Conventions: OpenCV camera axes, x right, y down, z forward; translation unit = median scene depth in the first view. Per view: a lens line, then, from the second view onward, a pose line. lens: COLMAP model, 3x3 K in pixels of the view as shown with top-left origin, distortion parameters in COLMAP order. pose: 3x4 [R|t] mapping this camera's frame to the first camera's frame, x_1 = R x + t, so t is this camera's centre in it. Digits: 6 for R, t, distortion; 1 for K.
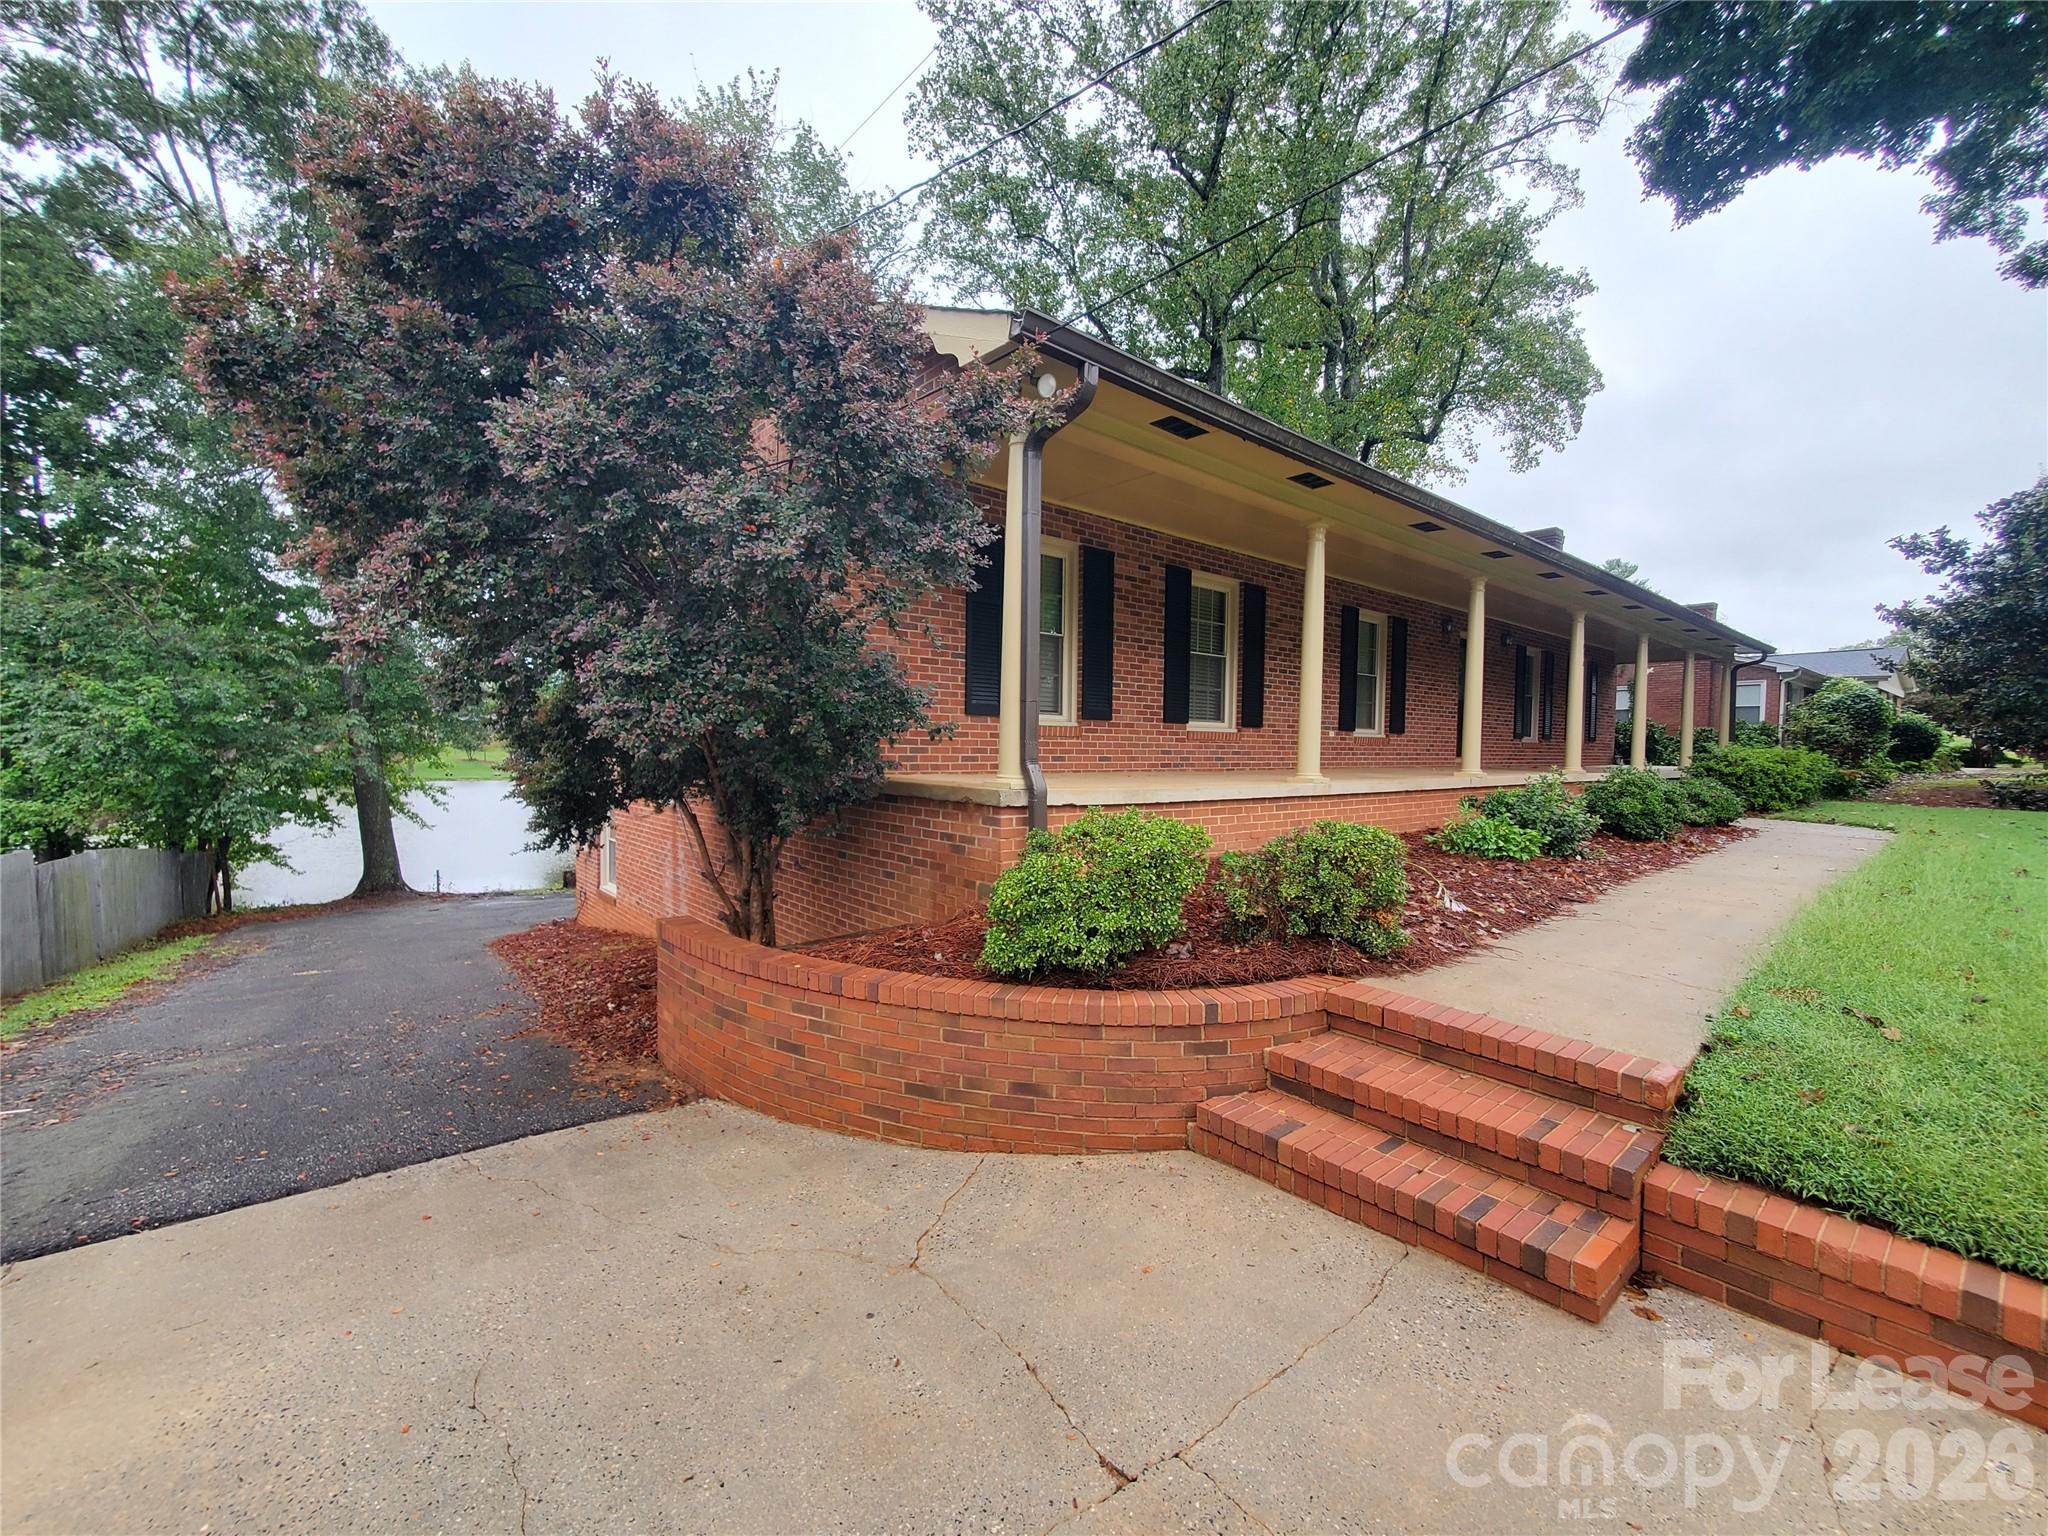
lens RADIAL K [[829.1, 0, 1023.1], [0, 829.1, 779.7], [0, 0, 1]] dist [0.000261, -0.000555]
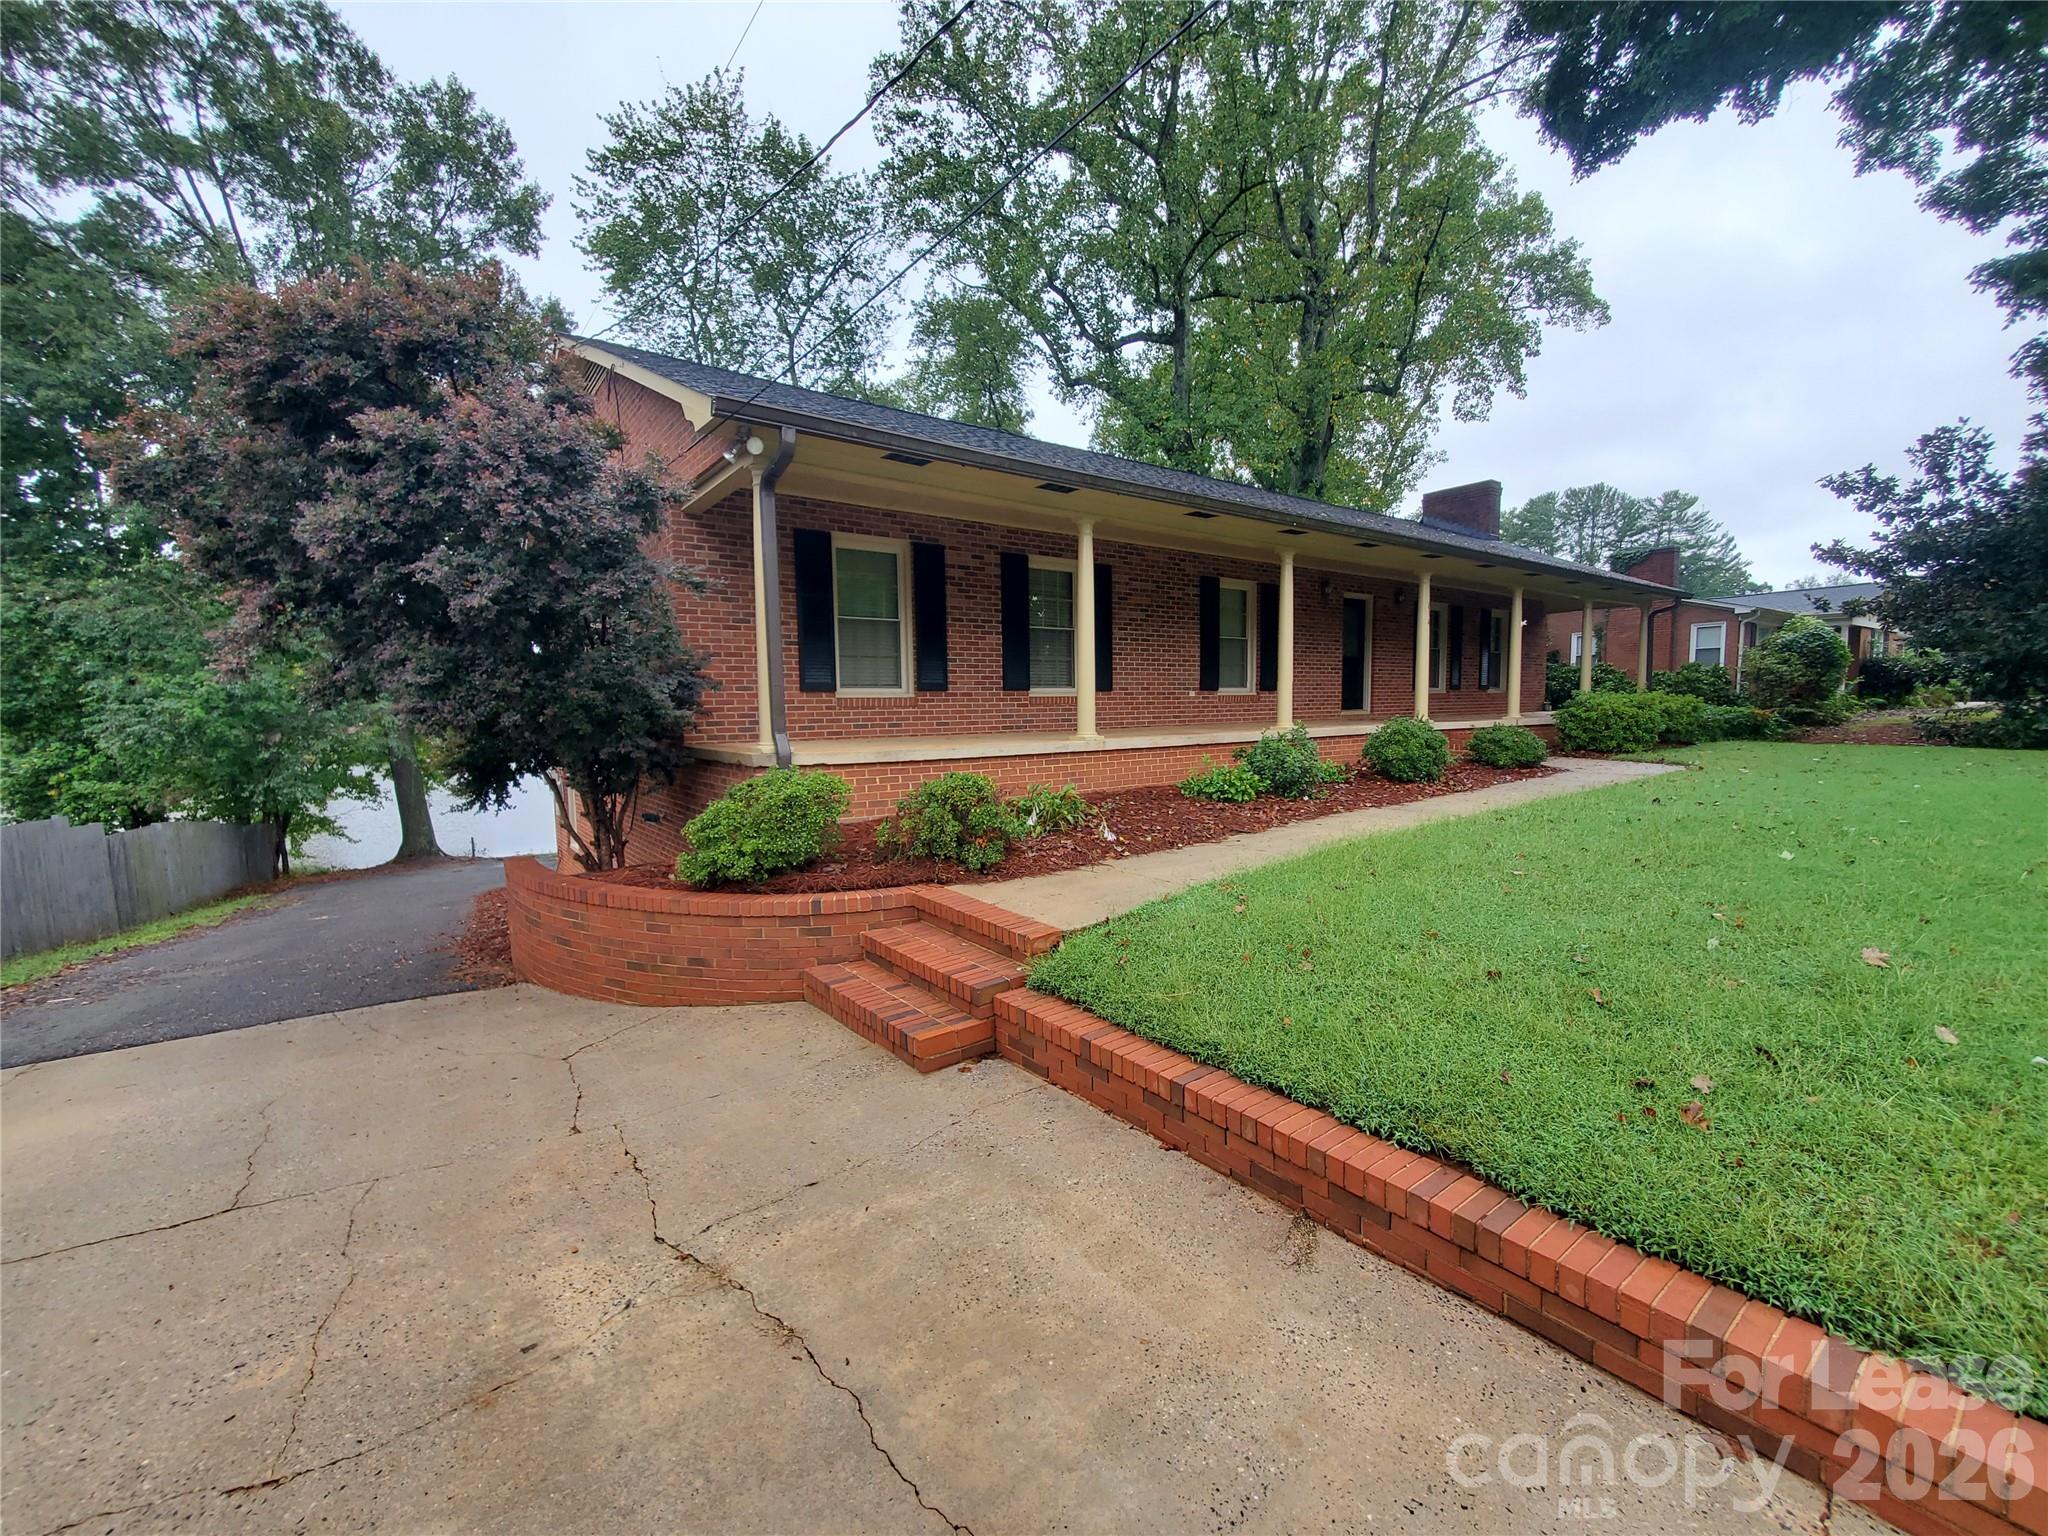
lens RADIAL K [[819.0, 0, 1015.1], [0, 819.0, 780.1], [0, 0, 1]] dist [0.001204, 0.000025]
pose [[0.998130, -0.024842, -0.055855, 0.453157], [0.027590, 0.998418, 0.048990, 0.000291], [0.054550, -0.050439, 0.997236, -0.267951]]
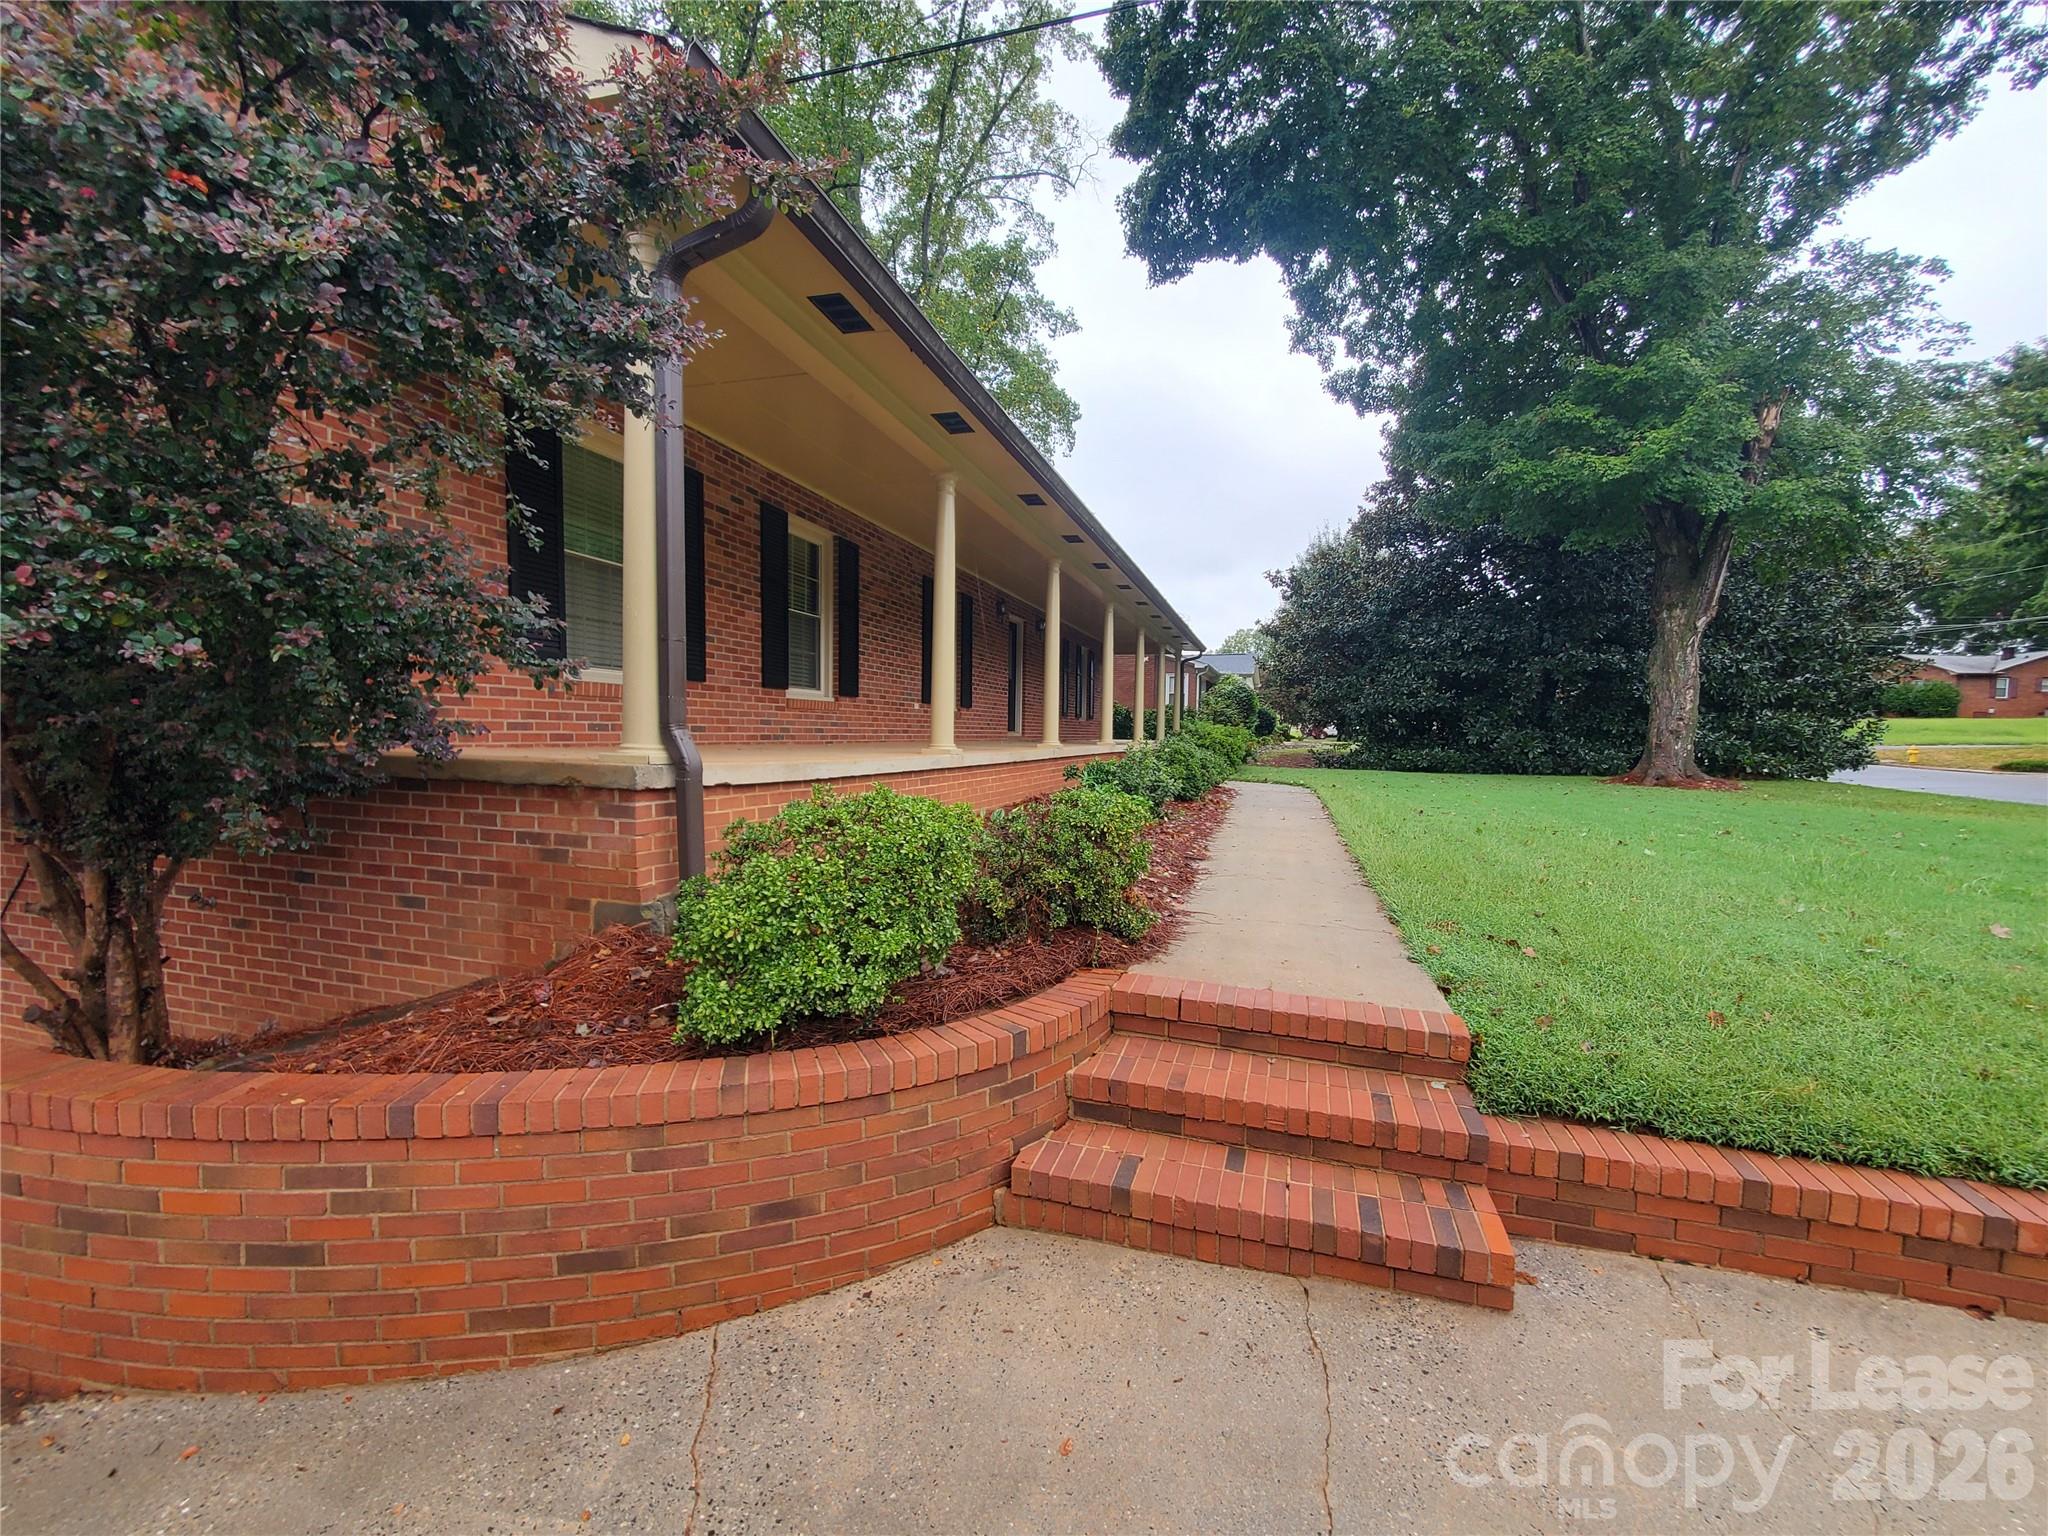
lens RADIAL K [[834.0, 0, 1015.6], [0, 834.0, 780.3], [0, 0, 1]] dist [0.005492, -0.000200]
pose [[0.845584, -0.028967, 0.533056, -0.128514], [0.014625, 0.999409, 0.031109, 0.007176], [-0.533642, -0.018509, 0.845508, 0.237679]]
